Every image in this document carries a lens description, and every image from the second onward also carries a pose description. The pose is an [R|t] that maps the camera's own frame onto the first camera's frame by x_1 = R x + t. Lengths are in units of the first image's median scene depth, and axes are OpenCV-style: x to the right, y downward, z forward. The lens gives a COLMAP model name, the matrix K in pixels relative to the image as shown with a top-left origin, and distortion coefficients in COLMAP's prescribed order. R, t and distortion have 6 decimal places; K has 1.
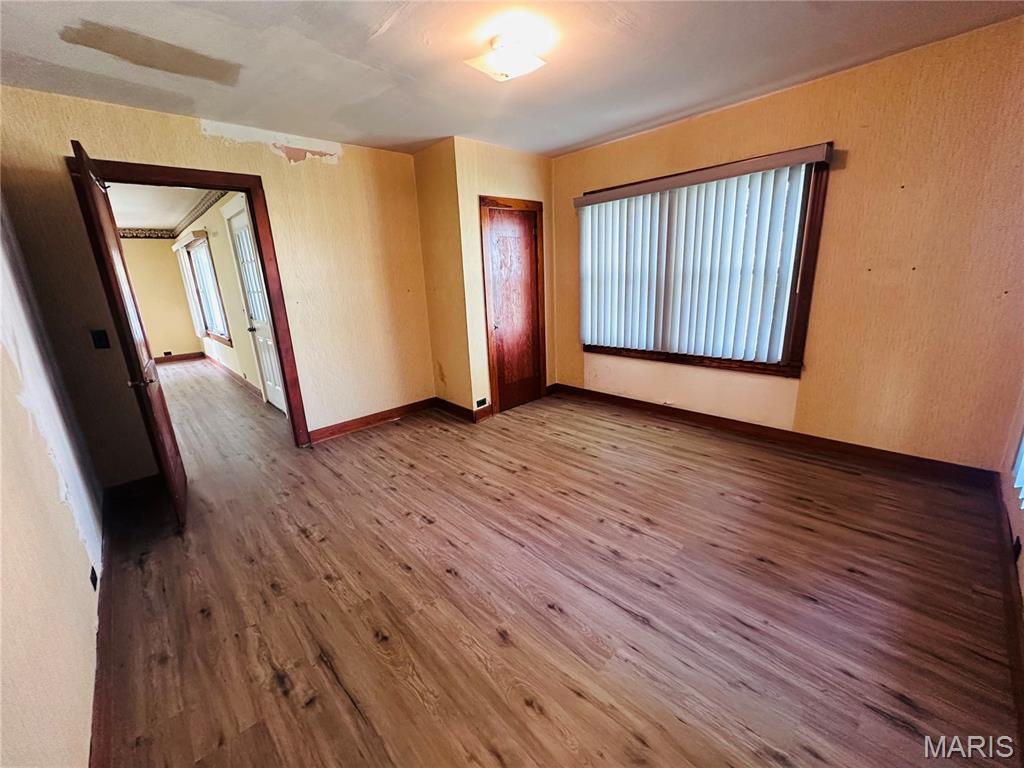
lens RADIAL K [[410.0, 0, 510.9], [0, 410.0, 383.9], [0, 0, 1]] dist [-0.006631, 0.001390]
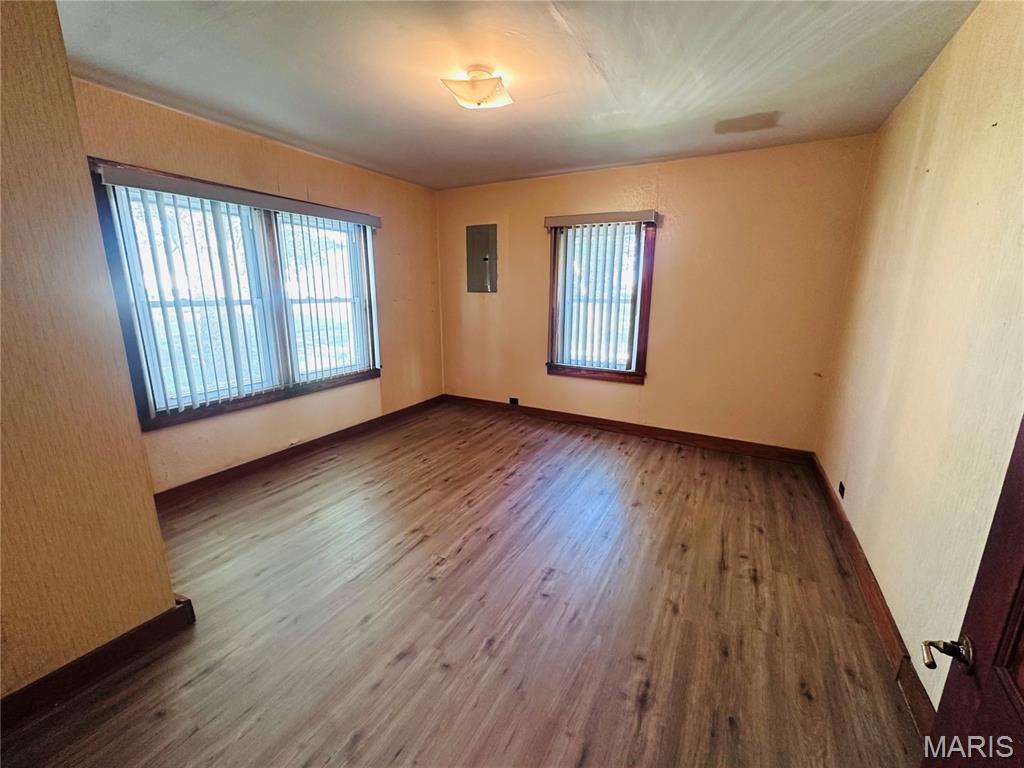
lens RADIAL K [[410.0, 0, 510.9], [0, 410.0, 383.9], [0, 0, 1]] dist [-0.006631, 0.001390]
pose [[-0.303438, -0.167480, 0.938017, -0.919933], [0.258075, 0.933191, 0.250102, -0.277164], [-0.917237, 0.317969, -0.239943, 1.152772]]
